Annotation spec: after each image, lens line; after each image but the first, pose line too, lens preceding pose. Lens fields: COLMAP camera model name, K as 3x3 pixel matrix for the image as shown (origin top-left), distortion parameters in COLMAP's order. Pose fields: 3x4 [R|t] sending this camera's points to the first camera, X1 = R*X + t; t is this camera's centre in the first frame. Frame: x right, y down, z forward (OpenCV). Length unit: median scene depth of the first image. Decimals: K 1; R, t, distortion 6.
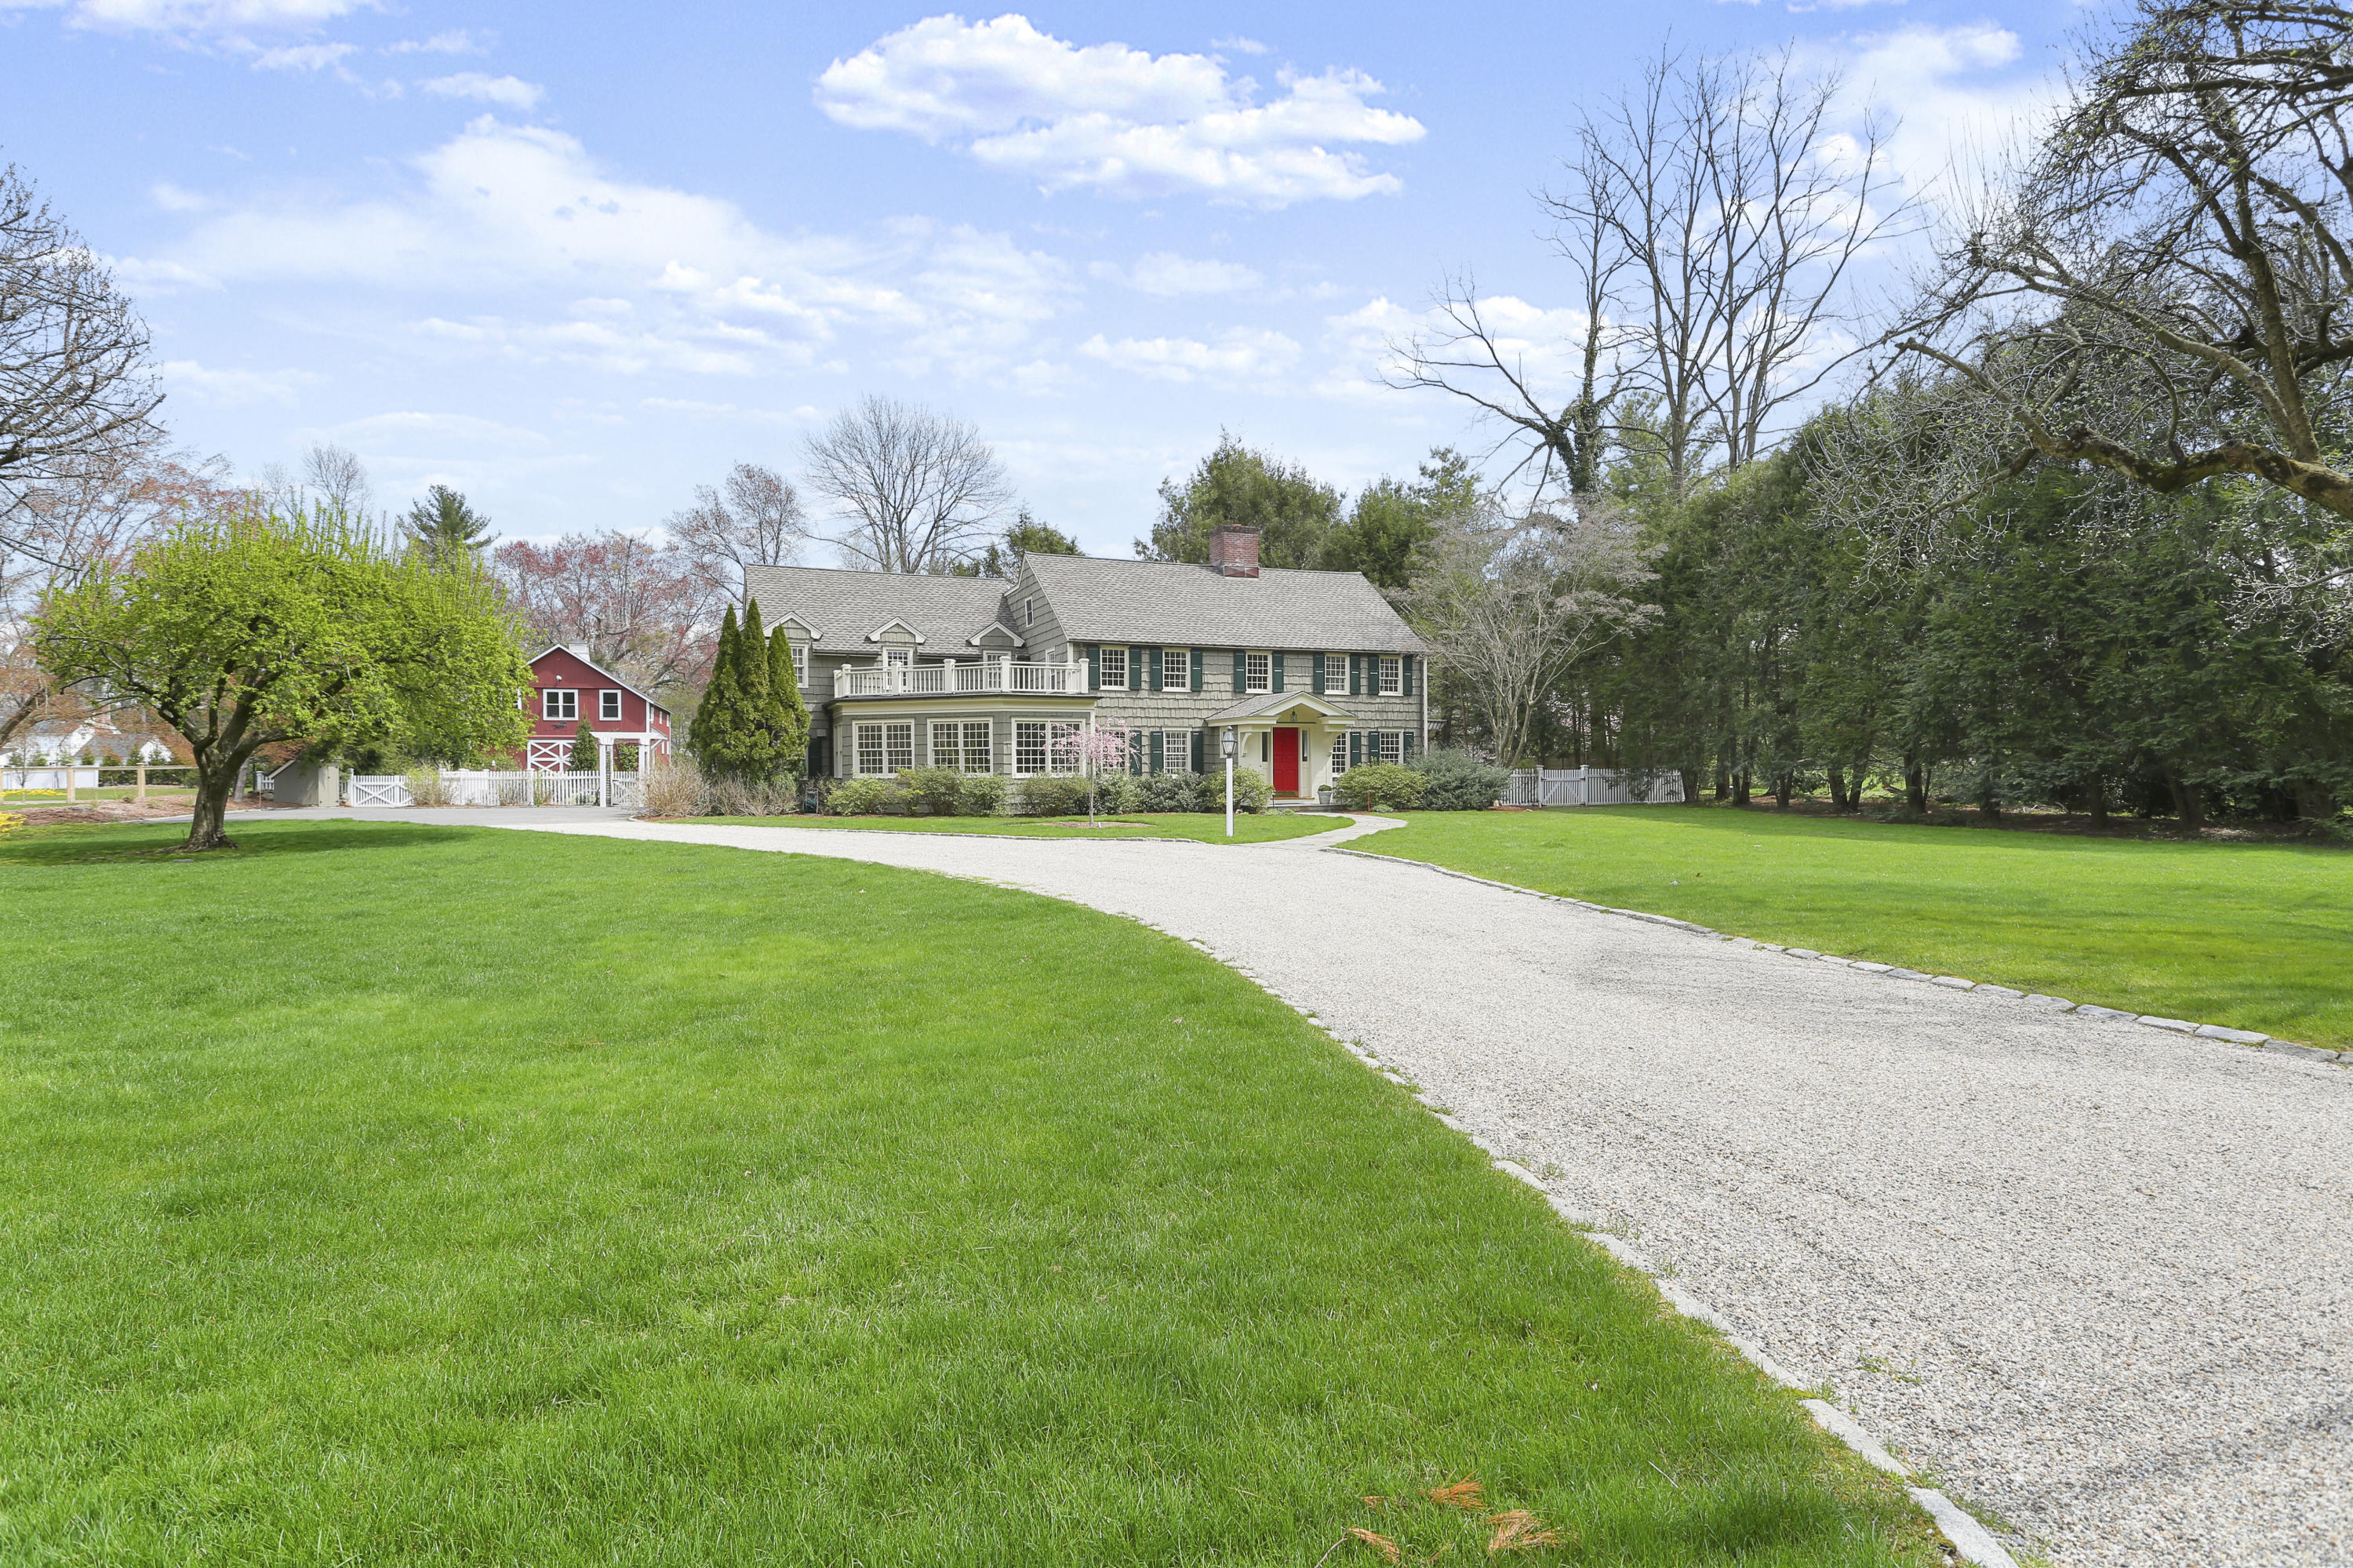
lens RADIAL K [[1214.9, 0, 1172.0], [0, 1214.9, 778.9], [0, 0, 1]] dist [0.038725, -0.019693]
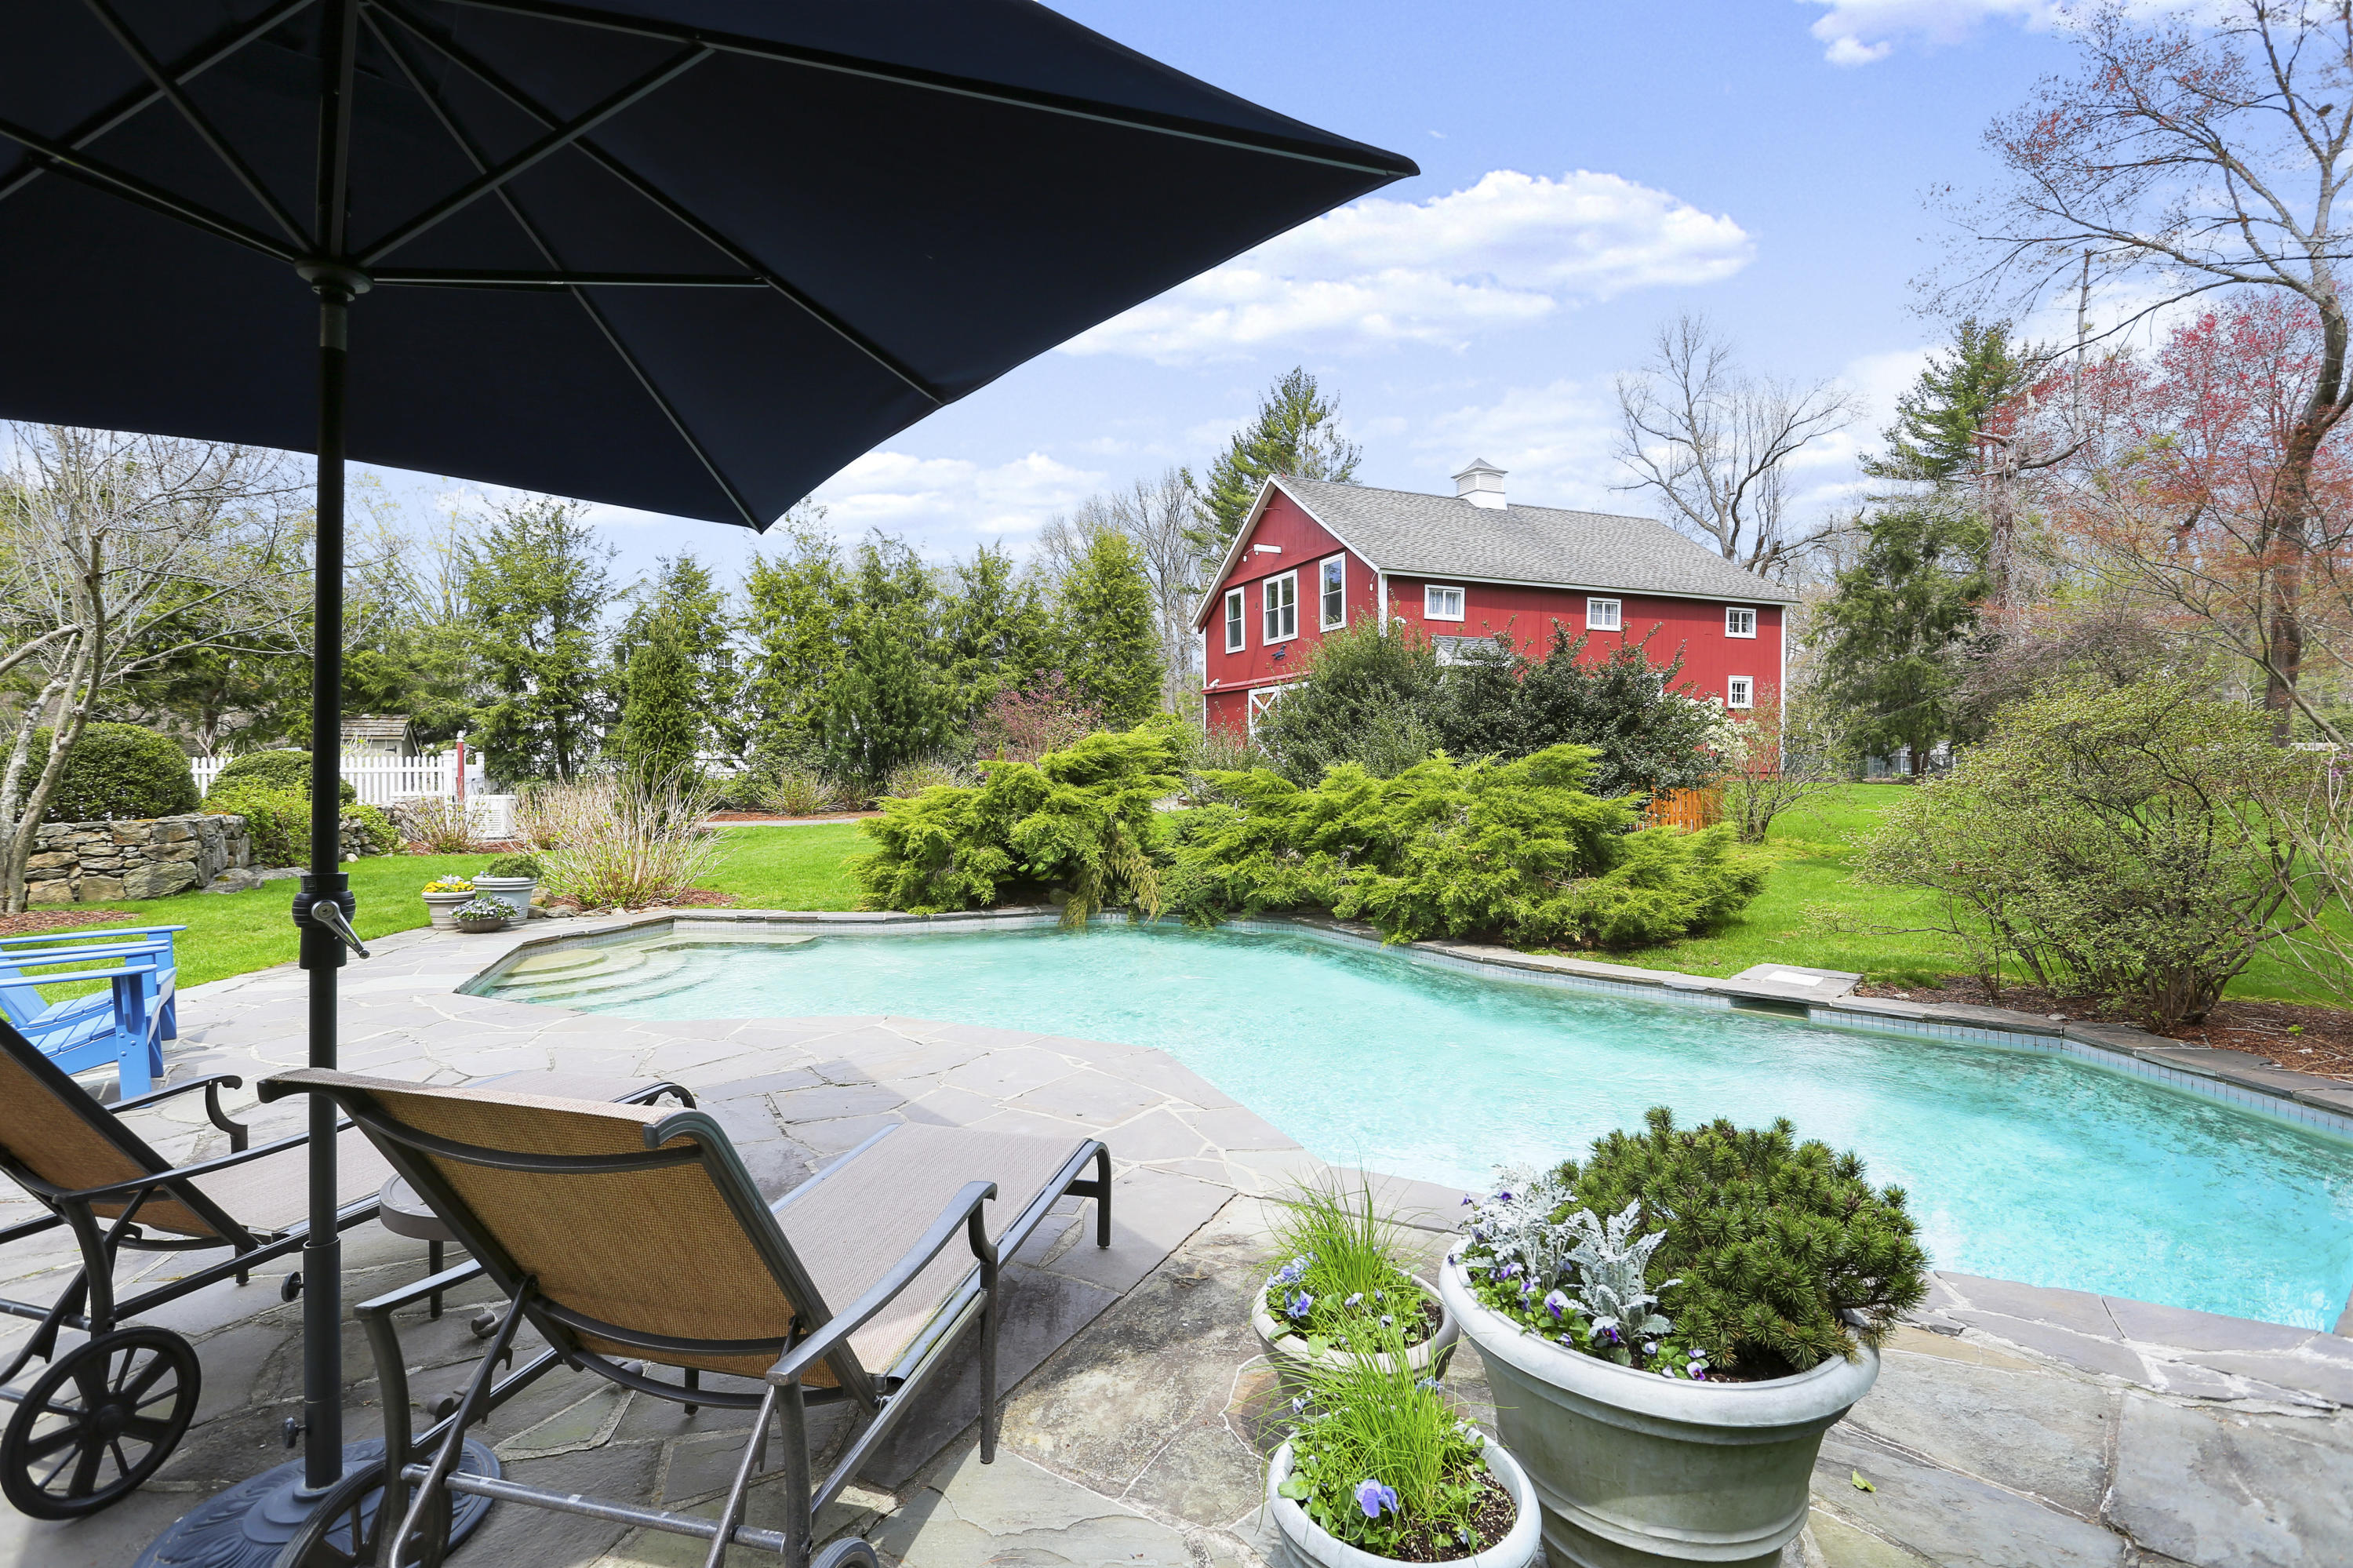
lens RADIAL K [[1105.8, 0, 1175.6], [0, 1105.8, 779.3], [0, 0, 1]] dist [0.017531, -0.011954]
pose [[0.119884, 0.014349, -0.992684, -0.167017], [0.000964, 0.999893, 0.014569, -0.005447], [0.992787, -0.002704, 0.119858, 1.628274]]
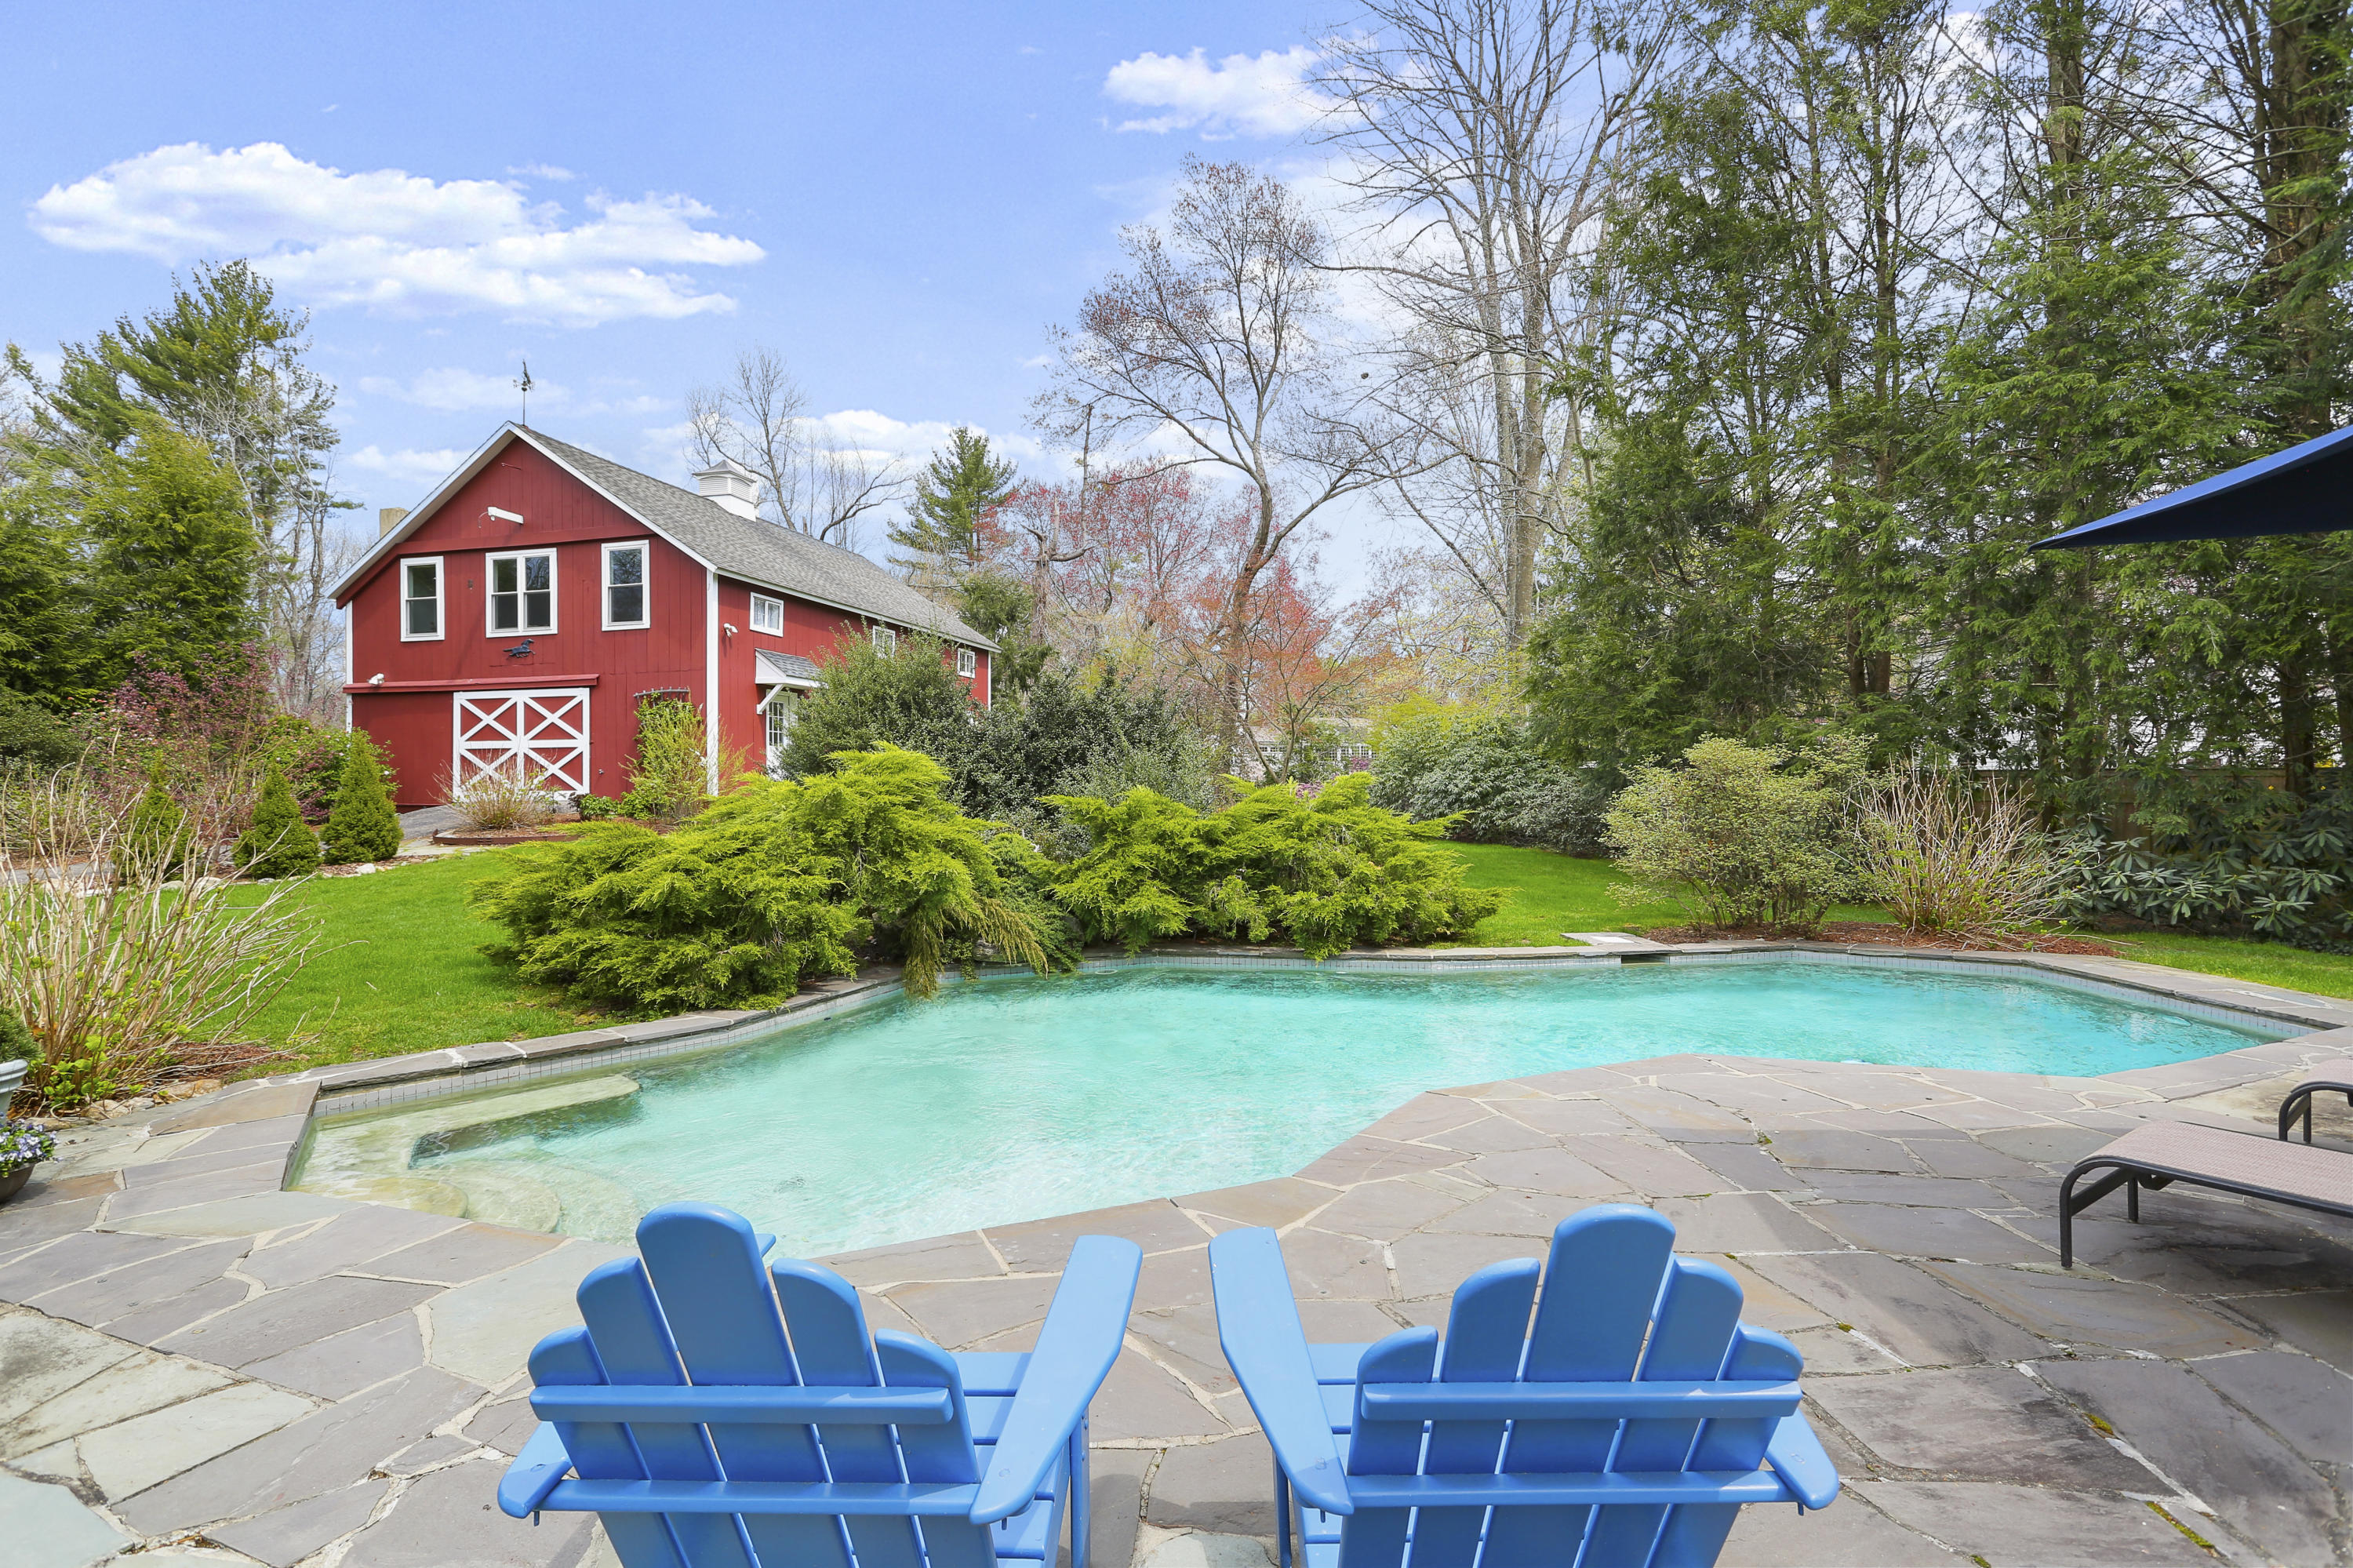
lens RADIAL K [[1105.8, 0, 1175.6], [0, 1105.8, 779.3], [0, 0, 1]] dist [0.017531, -0.011954]
pose [[0.847127, -0.004310, -0.531373, -0.288109], [0.000222, 0.999970, -0.007758, -0.005512], [0.531390, 0.006455, 0.847102, 1.473757]]
